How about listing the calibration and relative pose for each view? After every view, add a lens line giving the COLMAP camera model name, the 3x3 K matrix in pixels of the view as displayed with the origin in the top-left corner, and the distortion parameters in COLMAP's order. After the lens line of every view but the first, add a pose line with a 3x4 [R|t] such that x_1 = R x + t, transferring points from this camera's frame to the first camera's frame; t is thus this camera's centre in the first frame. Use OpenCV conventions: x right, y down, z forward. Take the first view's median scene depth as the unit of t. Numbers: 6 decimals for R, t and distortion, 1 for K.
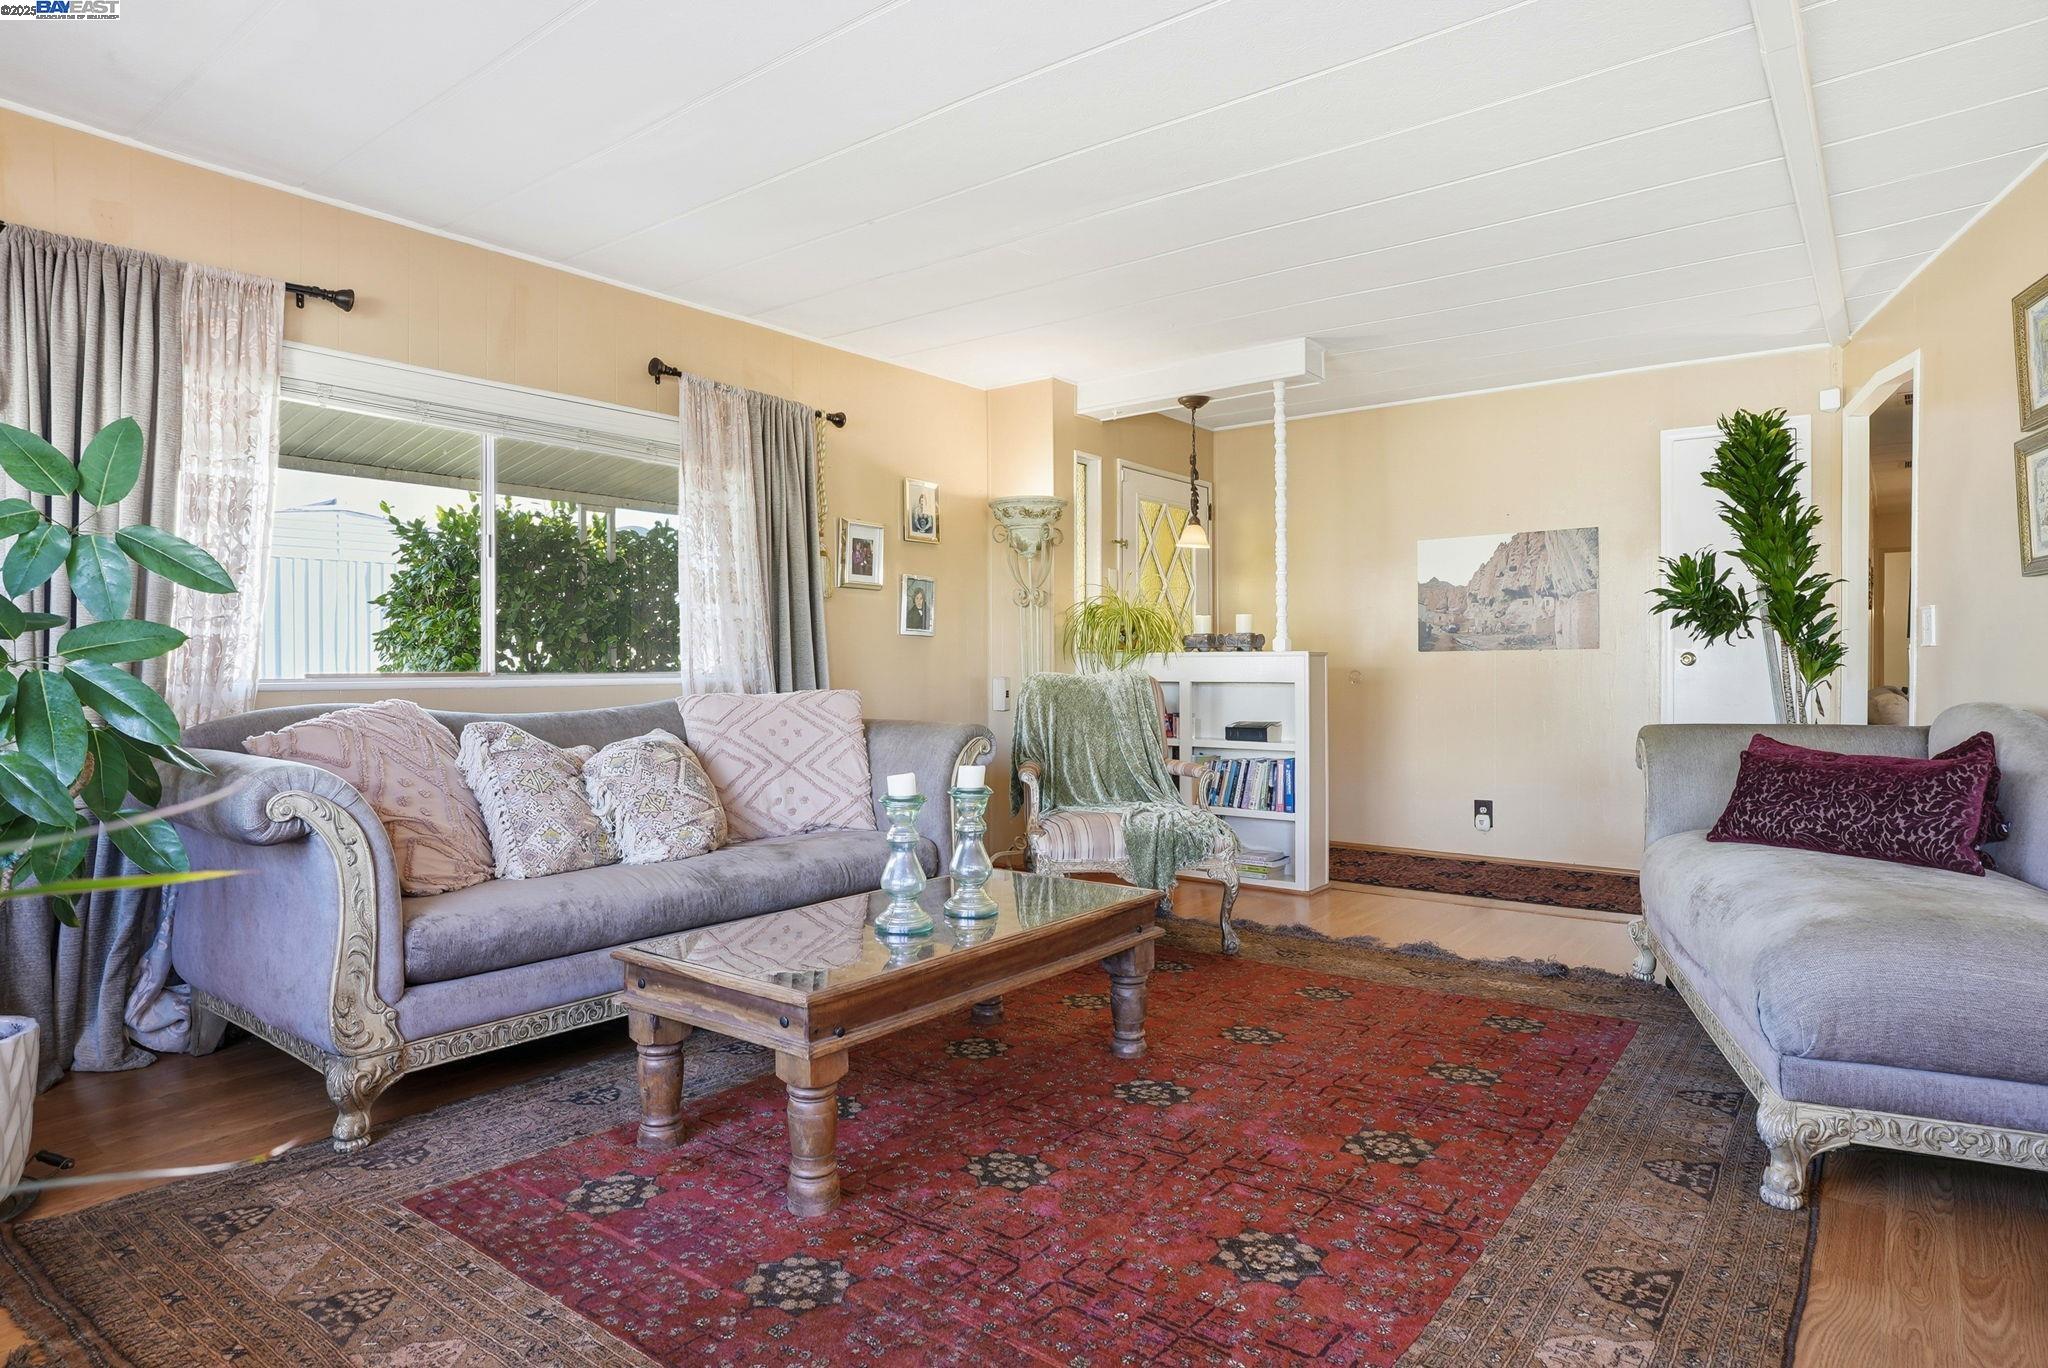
lens RADIAL K [[1147.8, 0, 1021.2], [0, 1147.8, 705.2], [0, 0, 1]] dist [-0.058948, 0.041752]
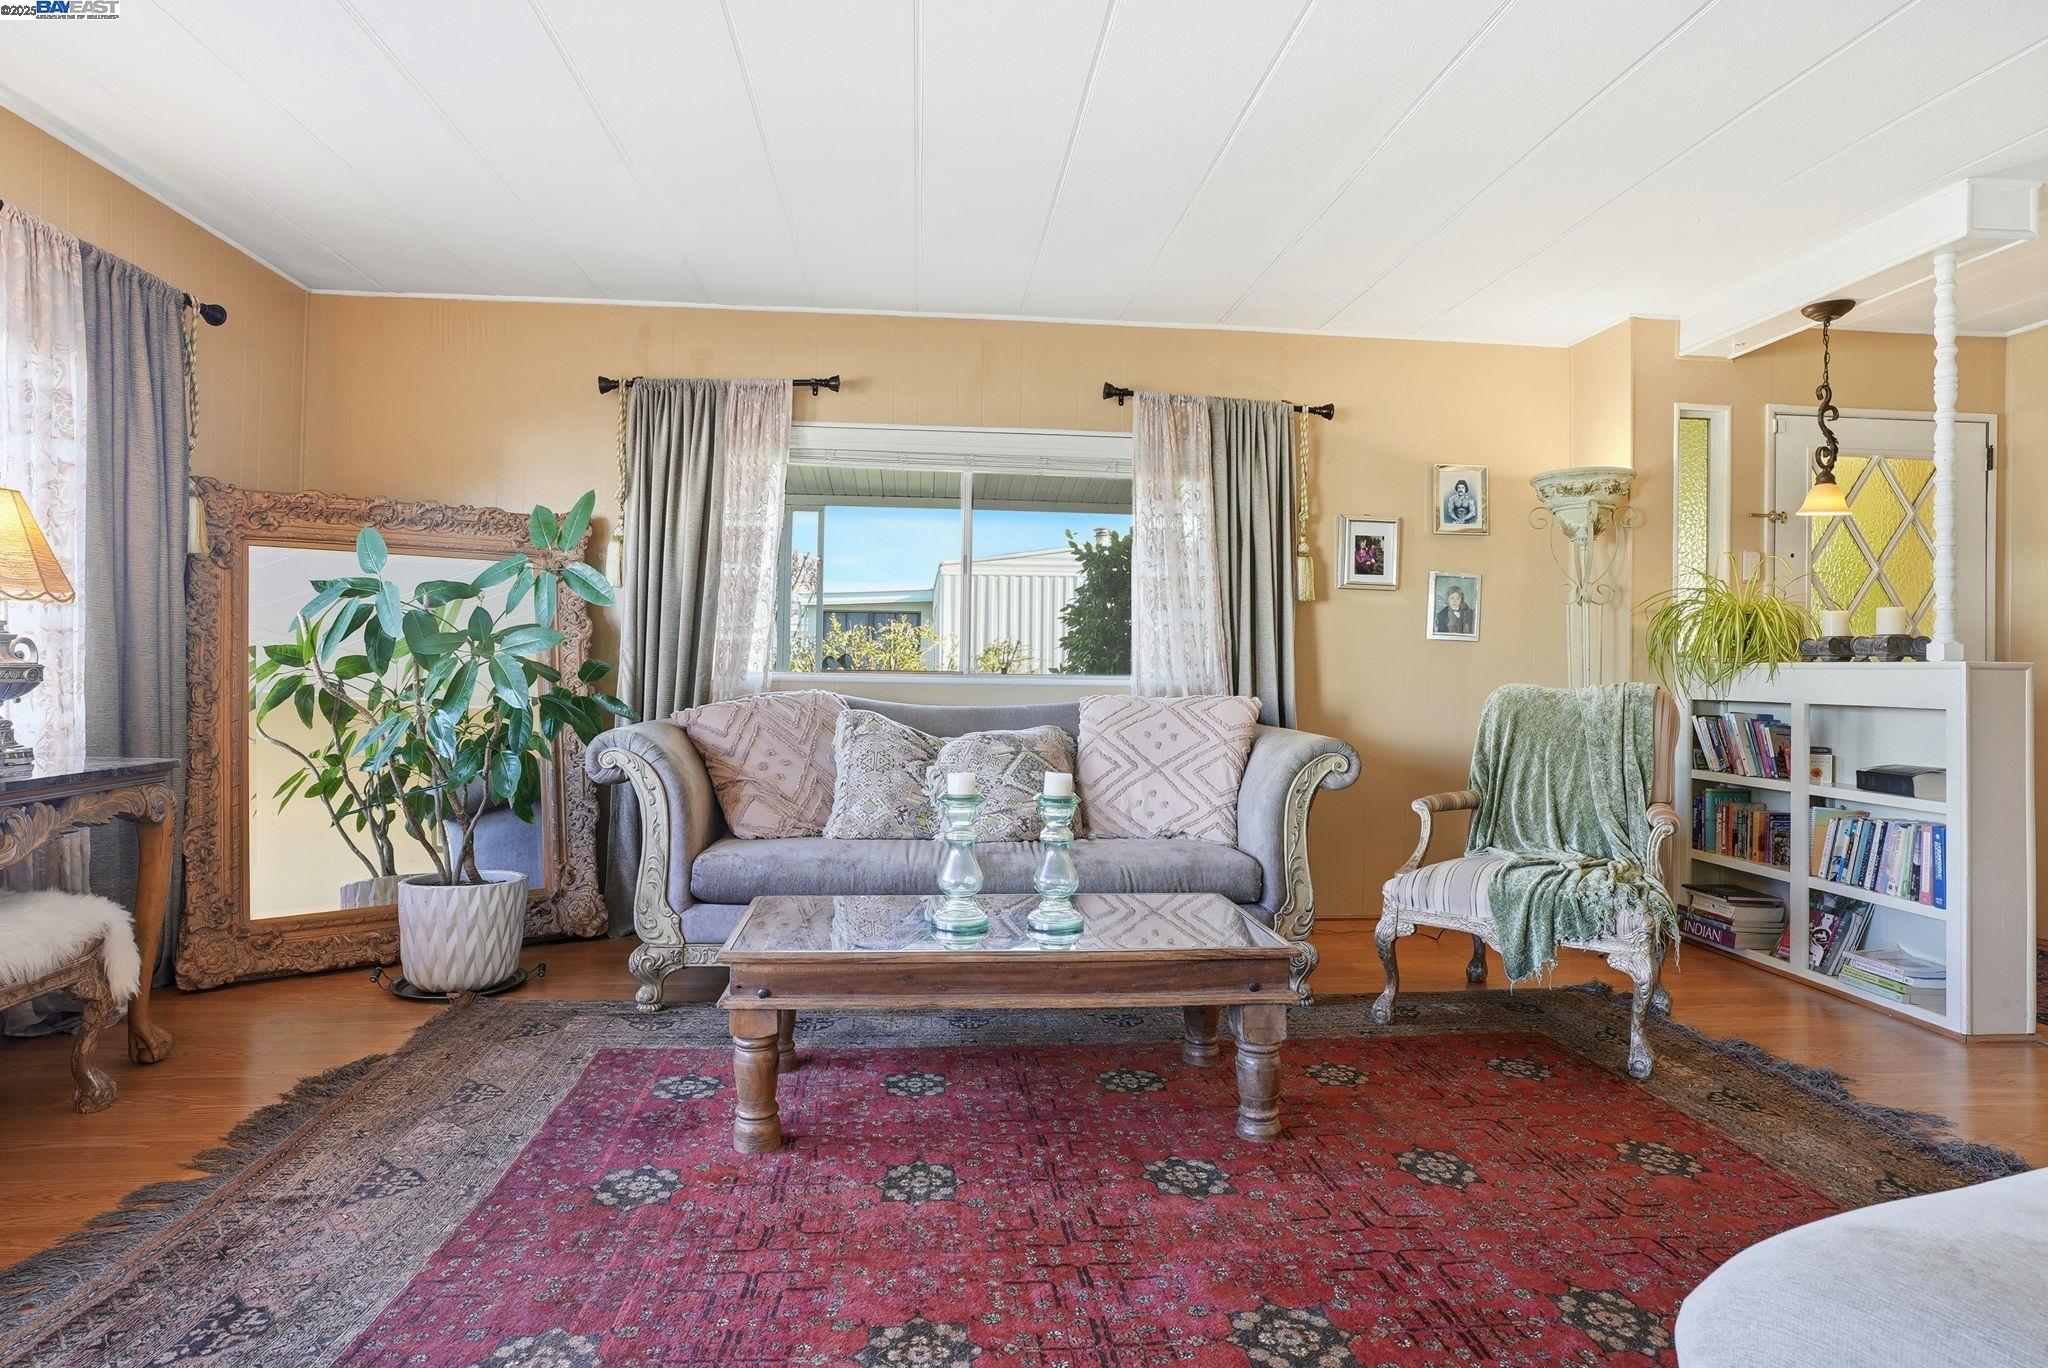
lens RADIAL K [[1141.6, 0, 1018.1], [0, 1141.6, 679.7], [0, 0, 1]] dist [-0.055147, 0.039232]
pose [[0.685667, 0.021202, -0.727606, 0.439316], [-0.042595, 0.999032, -0.011029, -0.009225], [0.726668, 0.038555, 0.685906, 0.224136]]
